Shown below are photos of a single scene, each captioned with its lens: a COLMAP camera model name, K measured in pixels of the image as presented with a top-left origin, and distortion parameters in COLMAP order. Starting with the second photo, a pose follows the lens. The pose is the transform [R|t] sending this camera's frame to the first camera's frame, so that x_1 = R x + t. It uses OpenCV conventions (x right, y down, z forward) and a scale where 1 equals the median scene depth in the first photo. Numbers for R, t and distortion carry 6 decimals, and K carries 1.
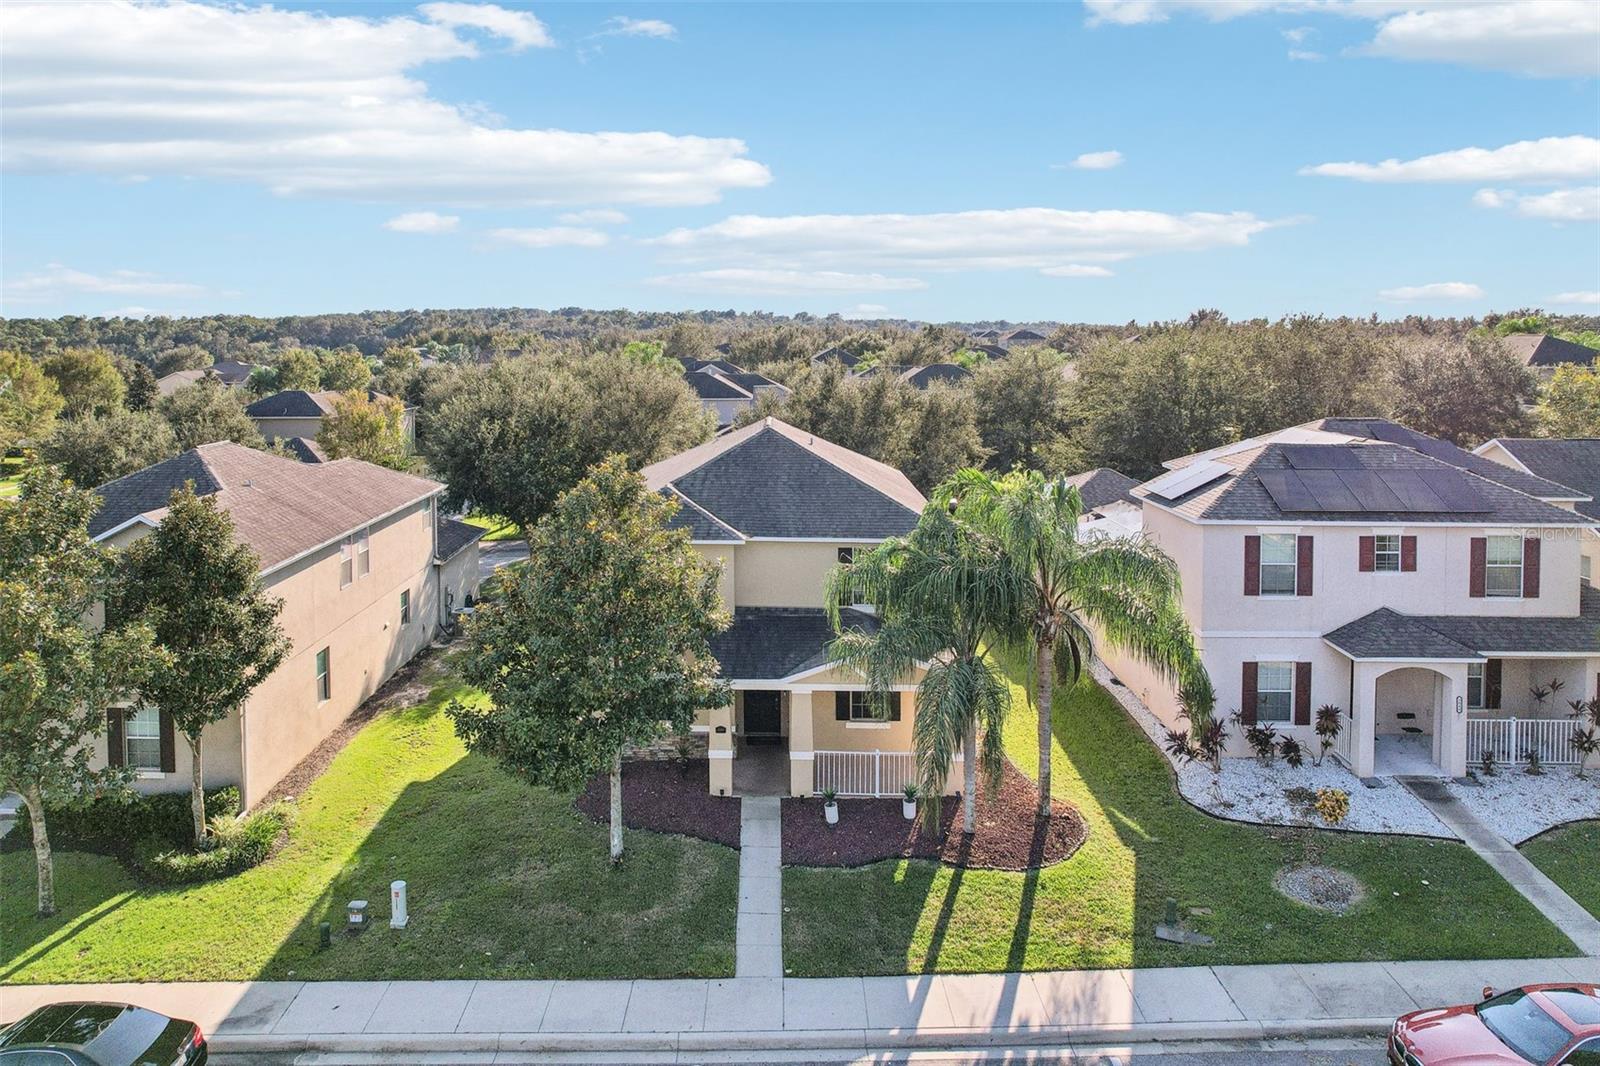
lens RADIAL K [[1074.5, 0, 796.5], [0, 1074.5, 524.8], [0, 0, 1]] dist [-0.036813, 0.005492]
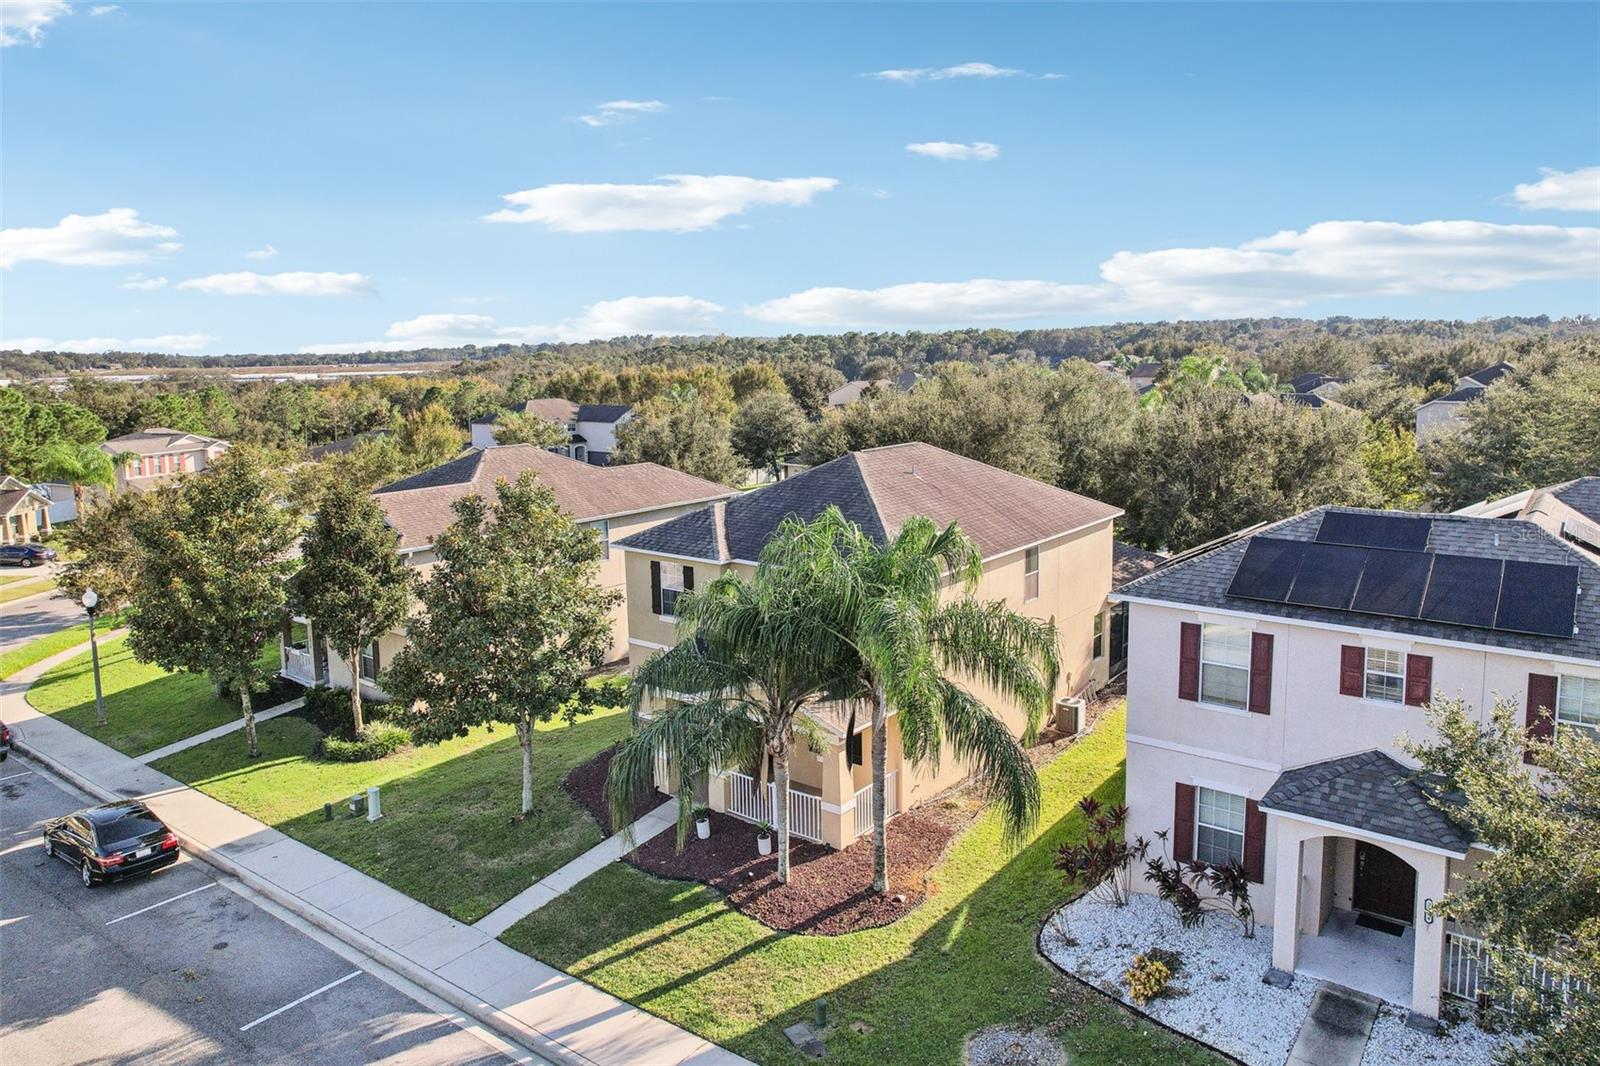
lens RADIAL K [[1074.5, 0, 796.6], [0, 1074.5, 542.6], [0, 0, 1]] dist [-0.036813, 0.005492]
pose [[0.798373, 0.094846, -0.594647, 0.749802], [-0.091233, 0.995170, 0.036240, -0.058468], [0.595212, 0.025319, 0.803170, 0.224582]]
